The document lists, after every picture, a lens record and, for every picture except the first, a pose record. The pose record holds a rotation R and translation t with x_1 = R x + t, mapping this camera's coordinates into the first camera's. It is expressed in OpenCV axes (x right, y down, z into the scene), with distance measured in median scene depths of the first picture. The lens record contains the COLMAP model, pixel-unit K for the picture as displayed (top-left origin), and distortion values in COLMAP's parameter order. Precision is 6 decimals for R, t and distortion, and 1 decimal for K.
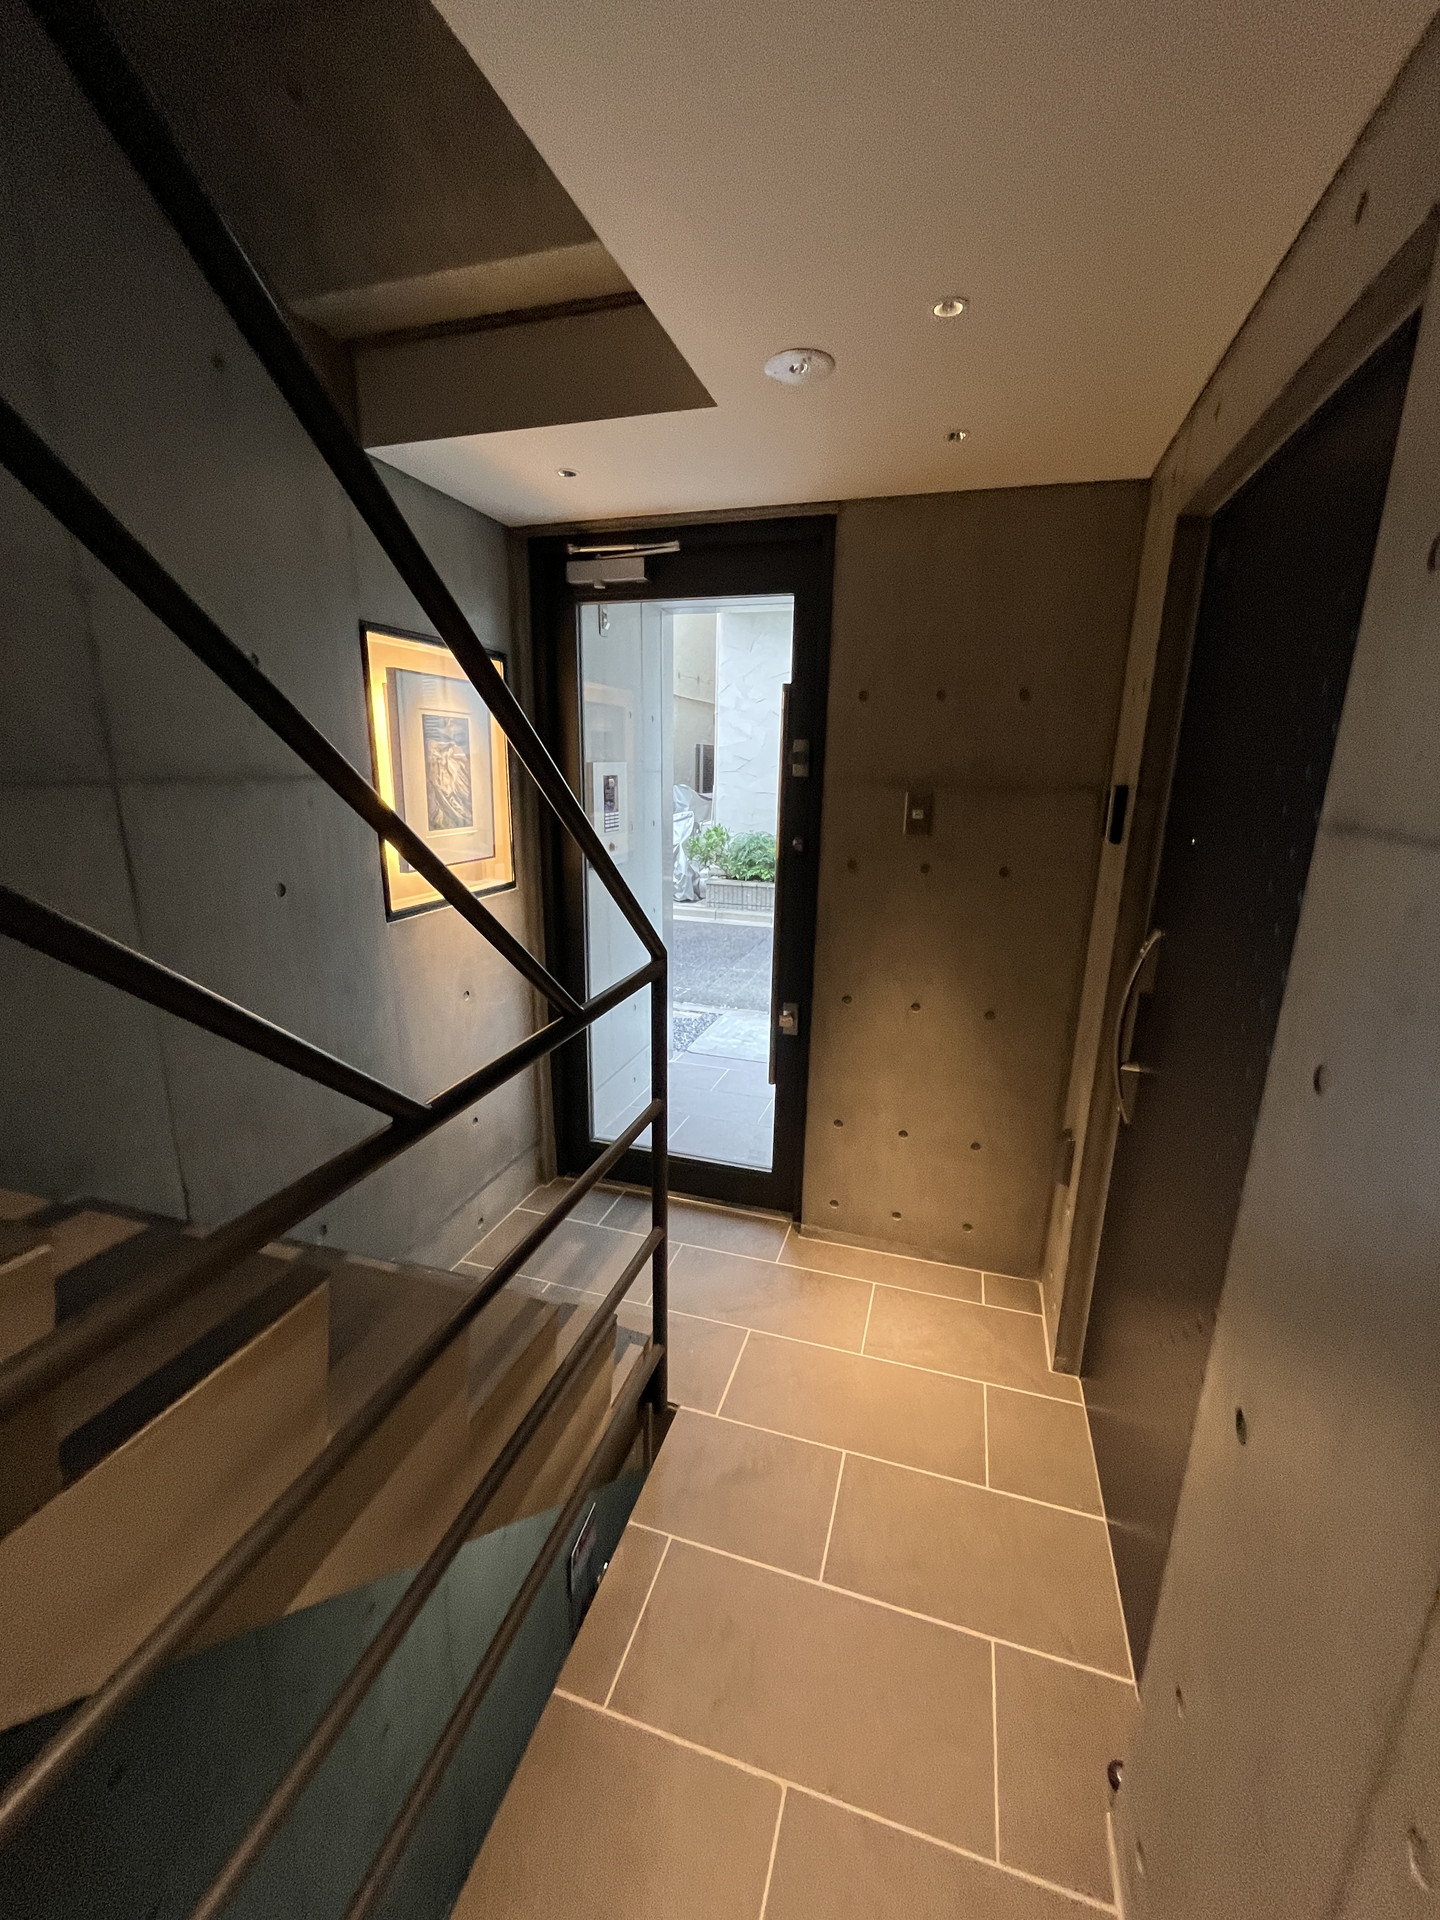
lens RADIAL K [[778.1, 0, 723.5], [0, 778.1, 968.5], [0, 0, 1]] dist [-0.002150, -0.000360]
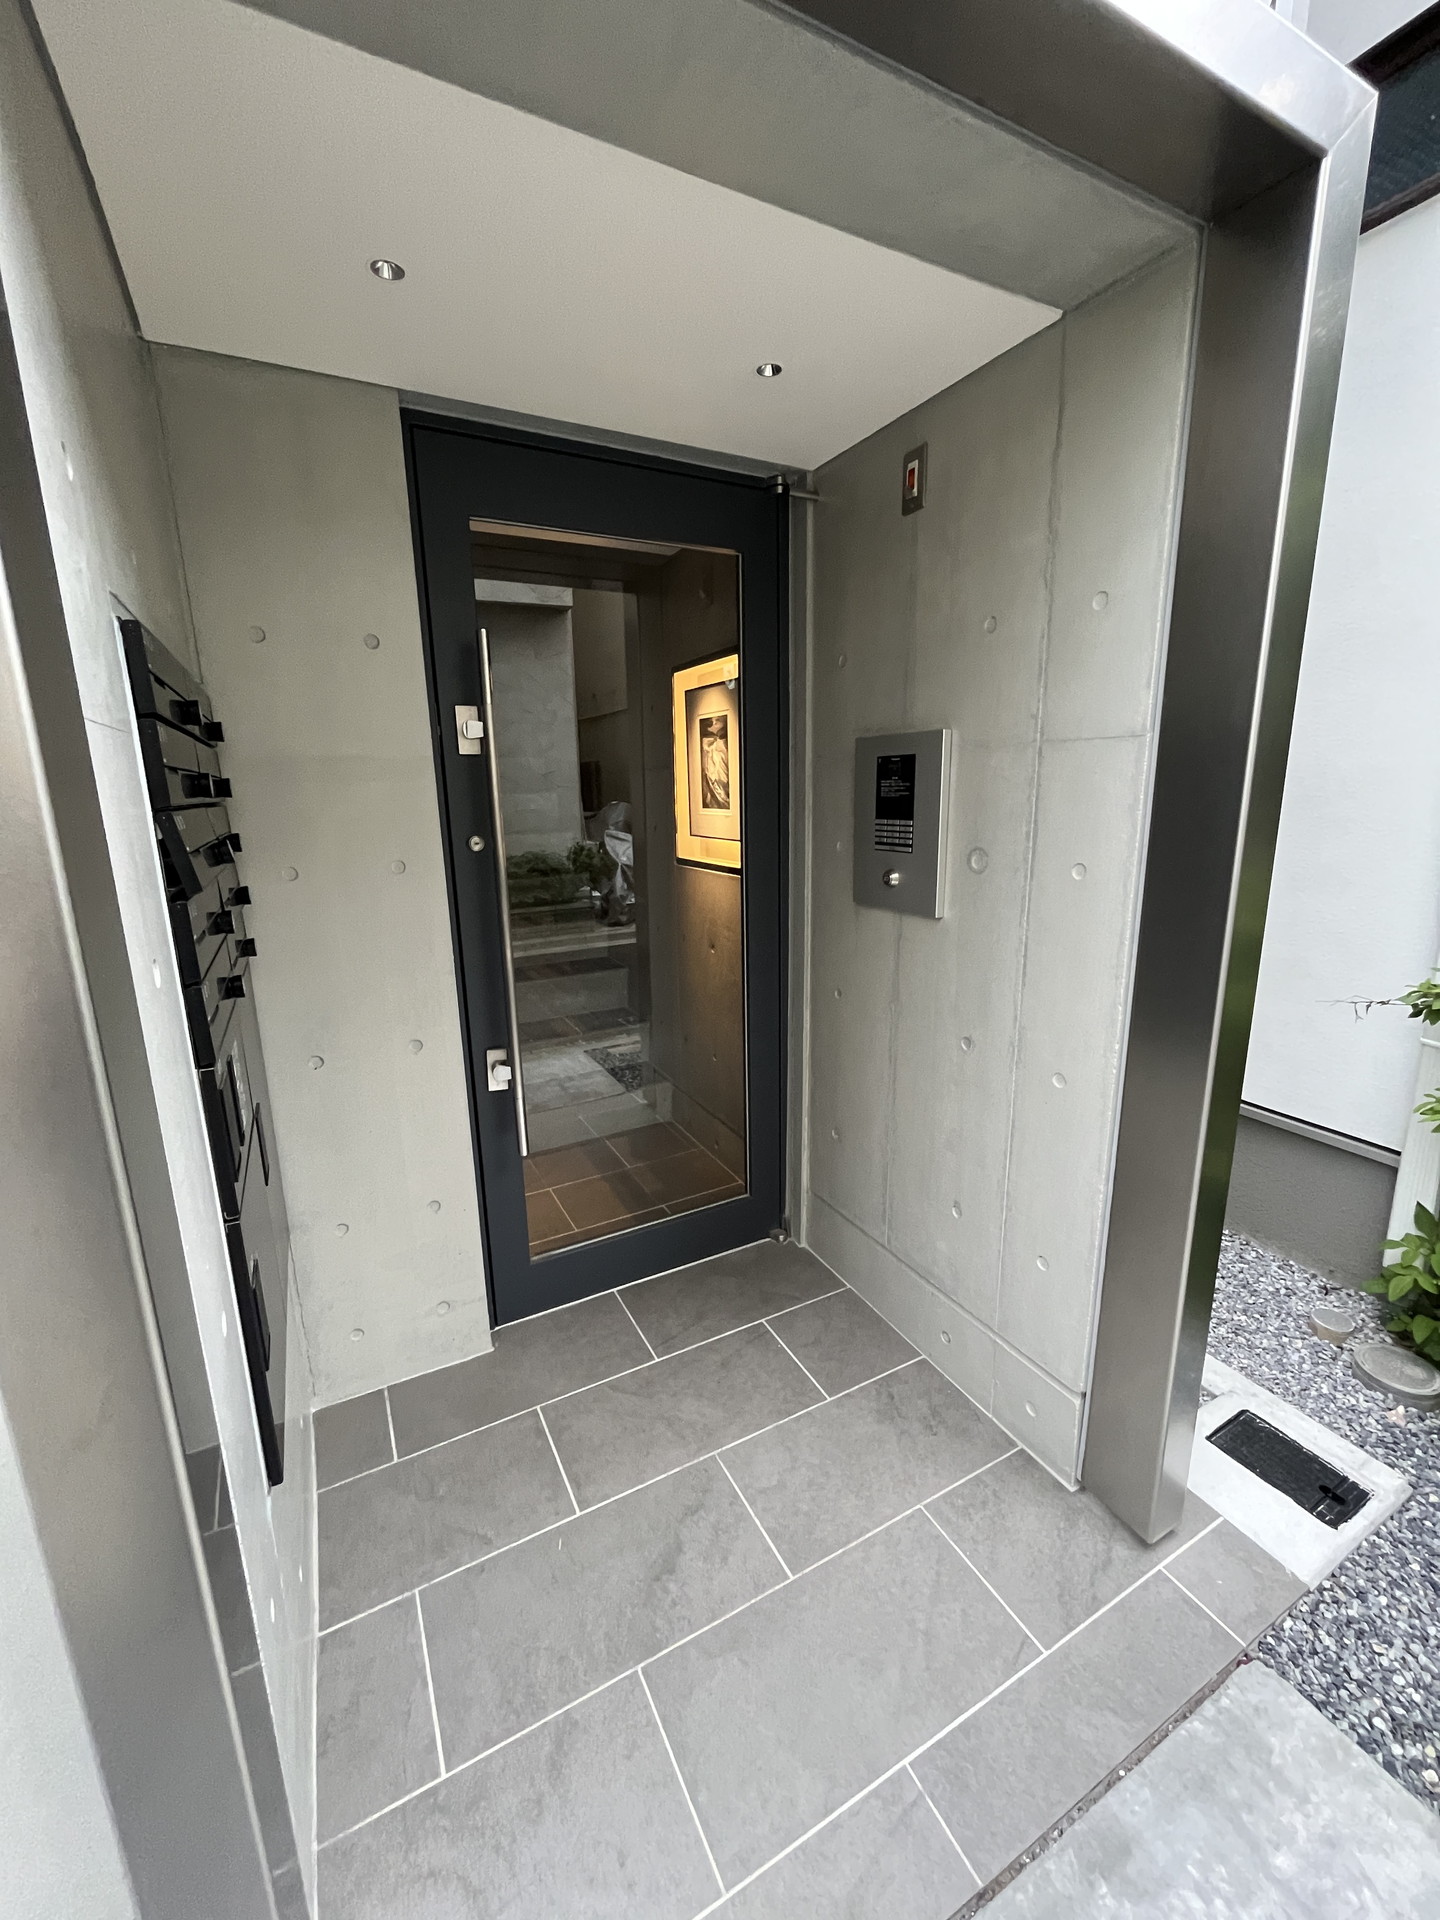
lens RADIAL K [[778.1, 0, 721.0], [0, 778.1, 957.9], [0, 0, 1]] dist [-0.002150, -0.000360]
pose [[-0.704620, 0.155706, -0.692291, 0.518286], [-0.171518, 0.909325, 0.379092, -0.430856], [0.688544, 0.385855, -0.614022, 1.843732]]
